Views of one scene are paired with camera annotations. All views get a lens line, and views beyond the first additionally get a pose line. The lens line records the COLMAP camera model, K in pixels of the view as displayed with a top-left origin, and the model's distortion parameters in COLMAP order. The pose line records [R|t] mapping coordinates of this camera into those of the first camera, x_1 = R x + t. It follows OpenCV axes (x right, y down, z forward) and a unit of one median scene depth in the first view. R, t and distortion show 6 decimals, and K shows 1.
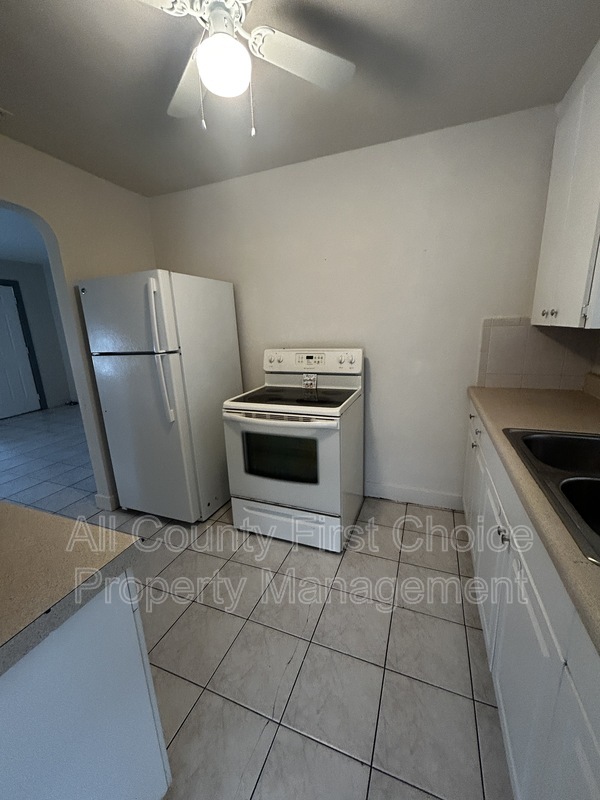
lens RADIAL K [[320.6, 0, 302.7], [0, 320.6, 398.9], [0, 0, 1]] dist [-0.000986, 0.000191]
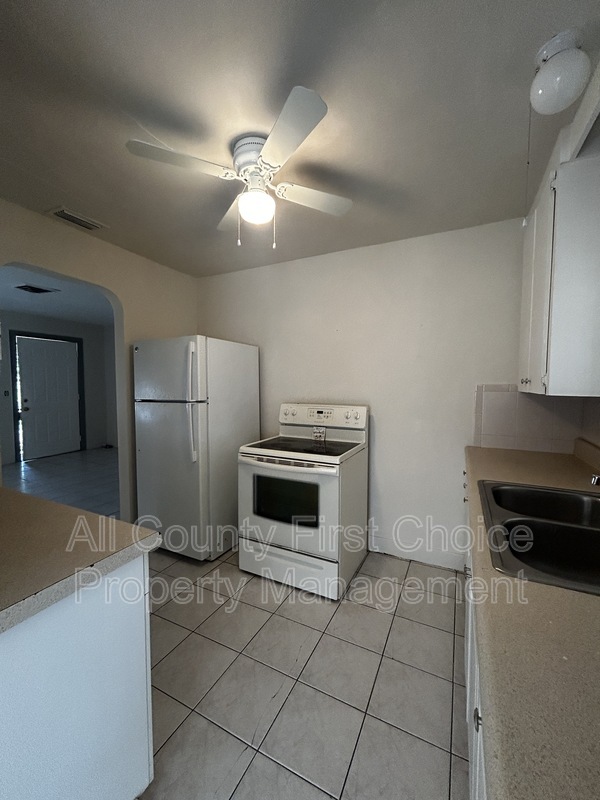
lens RADIAL K [[320.6, 0, 302.7], [0, 320.6, 398.9], [0, 0, 1]] dist [-0.000986, 0.000191]
pose [[0.995494, 0.043695, -0.084160, 0.062383], [-0.058254, 0.982092, -0.179169, 0.033244], [0.074824, 0.183264, 0.980212, -0.126478]]
